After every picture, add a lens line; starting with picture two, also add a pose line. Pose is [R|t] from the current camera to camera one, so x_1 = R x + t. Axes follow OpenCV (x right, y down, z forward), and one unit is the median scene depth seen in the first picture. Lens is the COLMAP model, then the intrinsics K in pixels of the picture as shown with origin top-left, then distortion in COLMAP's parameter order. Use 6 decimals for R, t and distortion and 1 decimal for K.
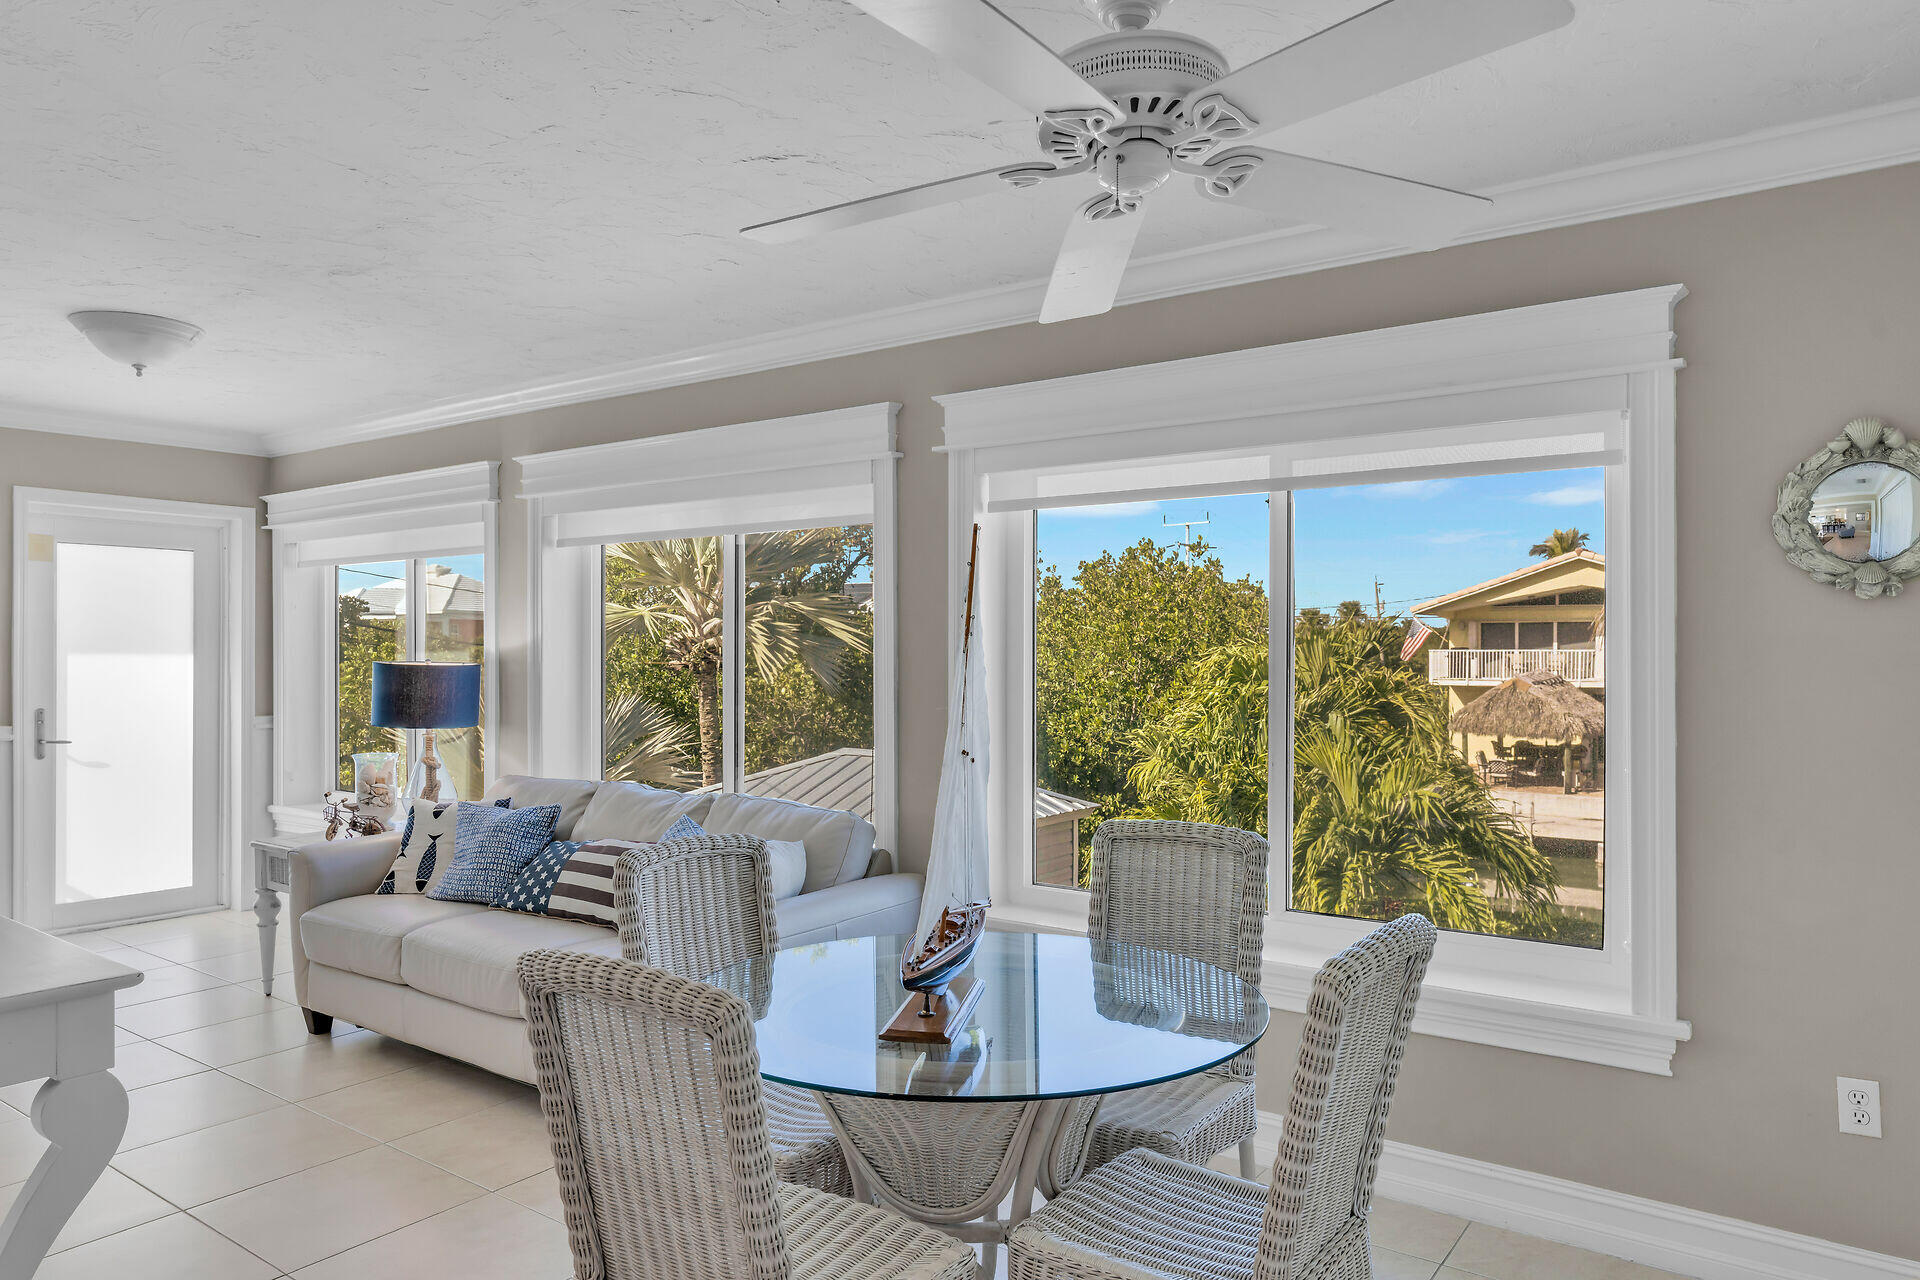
lens RADIAL K [[1242.3, 0, 954.6], [0, 1242.3, 642.4], [0, 0, 1]] dist [0.016446, 0.001588]
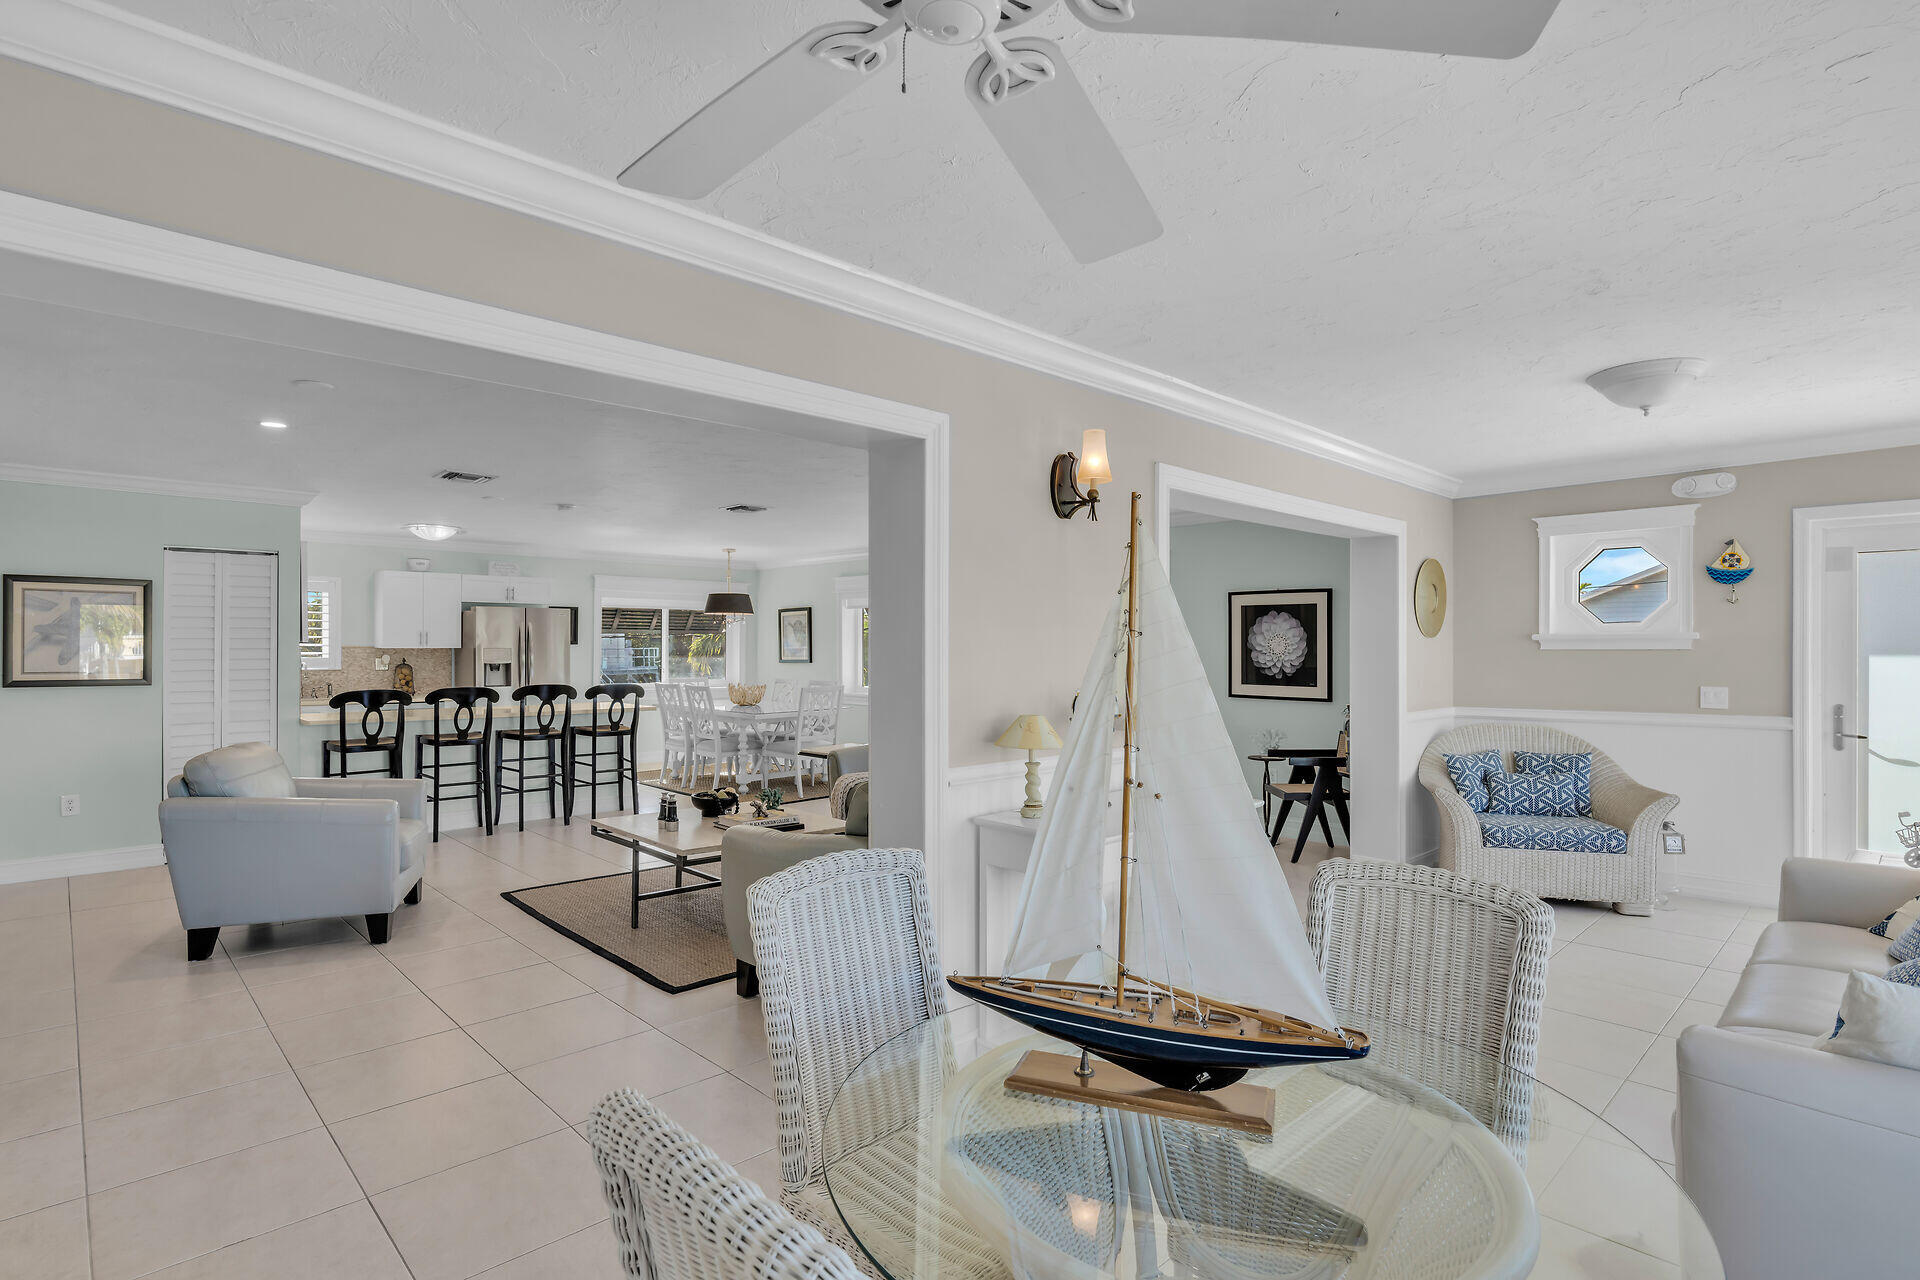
lens RADIAL K [[977.4, 0, 960.7], [0, 977.4, 637.0], [0, 0, 1]] dist [0.000494, 0.000154]
pose [[-0.194783, -0.012484, -0.980767, 0.242238], [0.003569, 0.999903, -0.013436, 0.002605], [0.980840, -0.006117, -0.194720, 0.357223]]
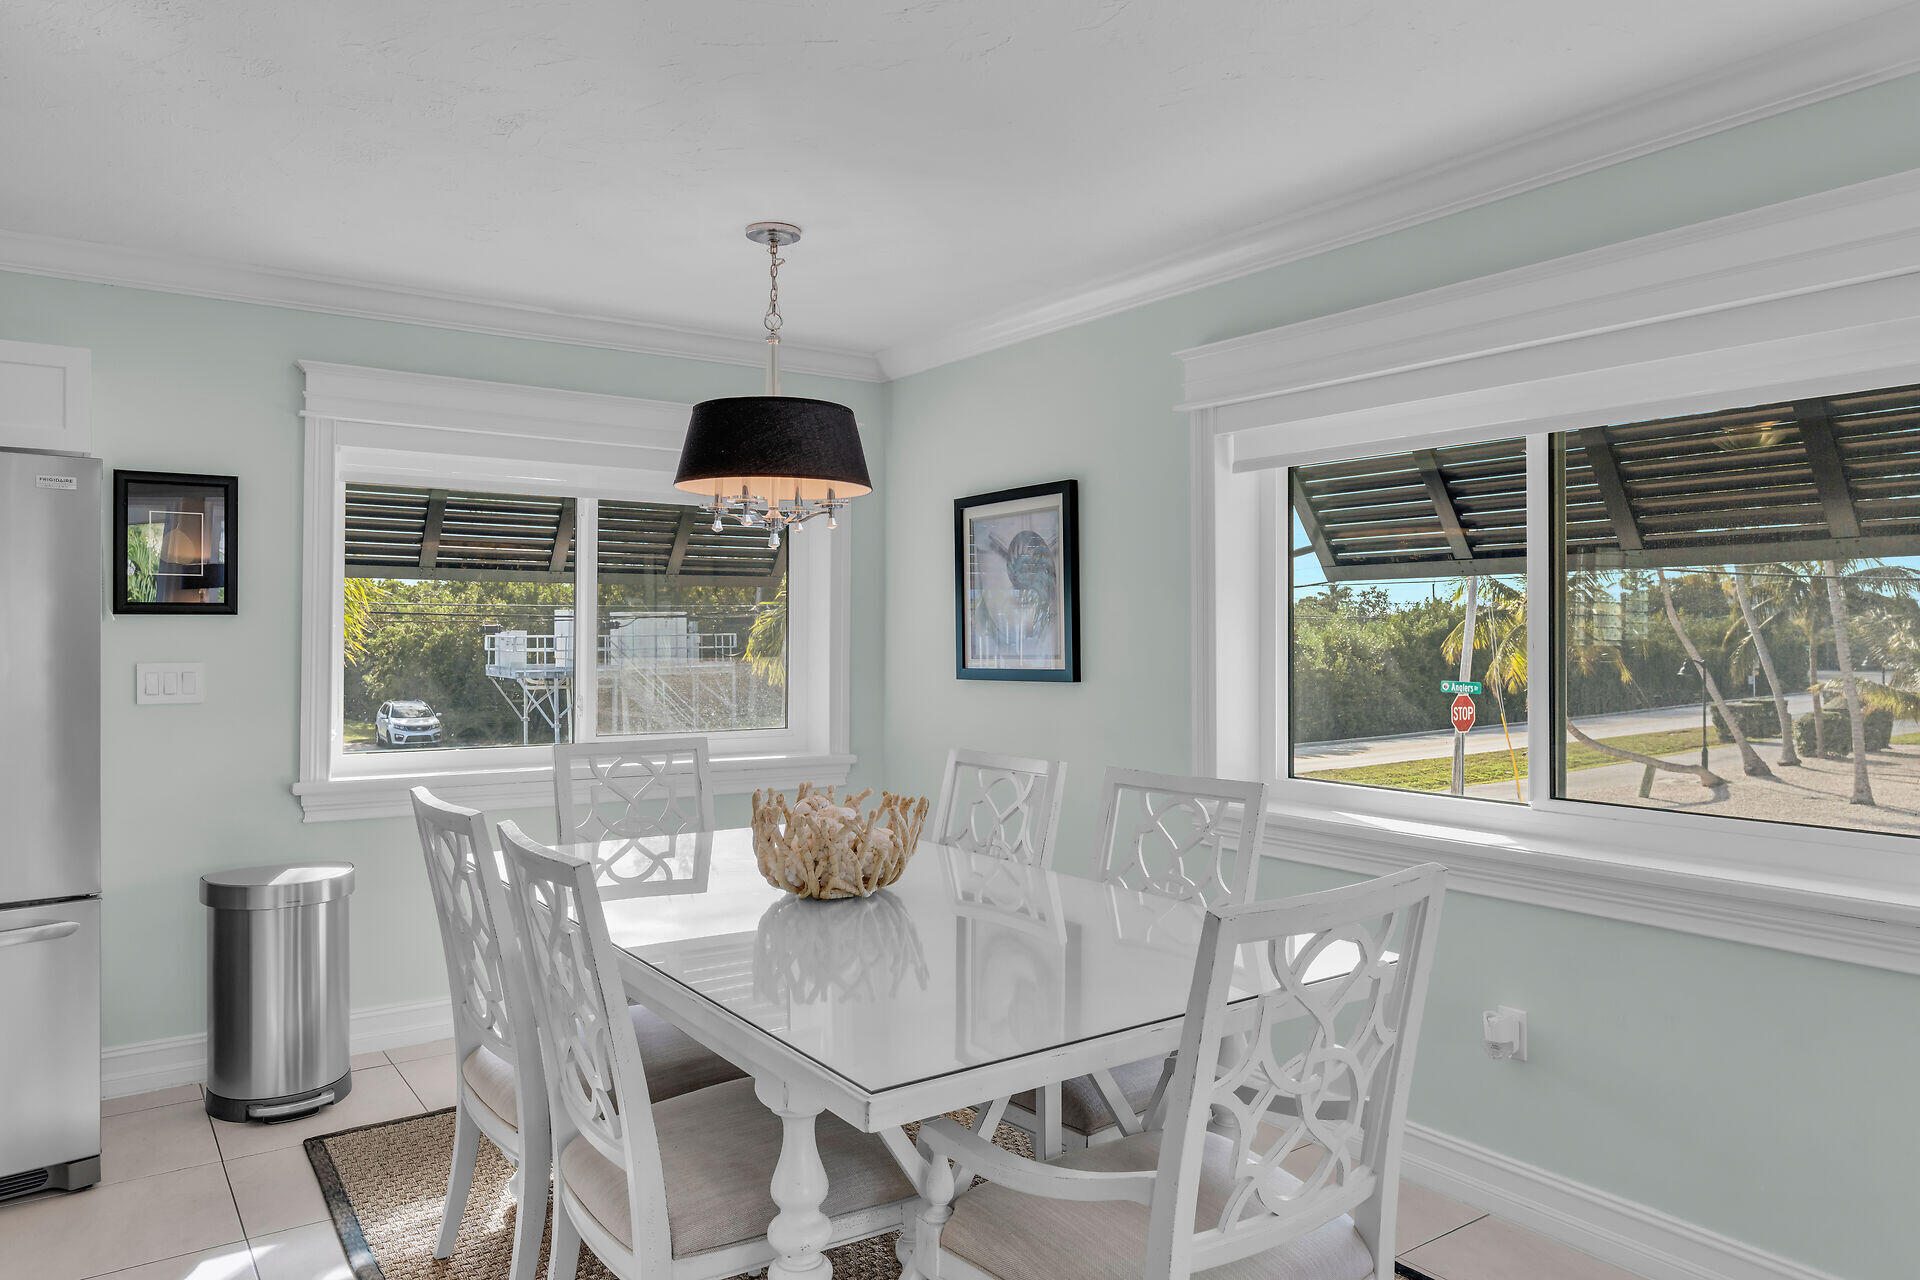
lens RADIAL K [[1242.3, 0, 953.9], [0, 1242.3, 642.7], [0, 0, 1]] dist [0.016446, 0.001588]
pose [[-0.342199, 0.005513, -0.939611, -0.818946], [0.004941, 0.999980, 0.004068, 0.002313], [0.939615, -0.003250, -0.342219, -0.090919]]
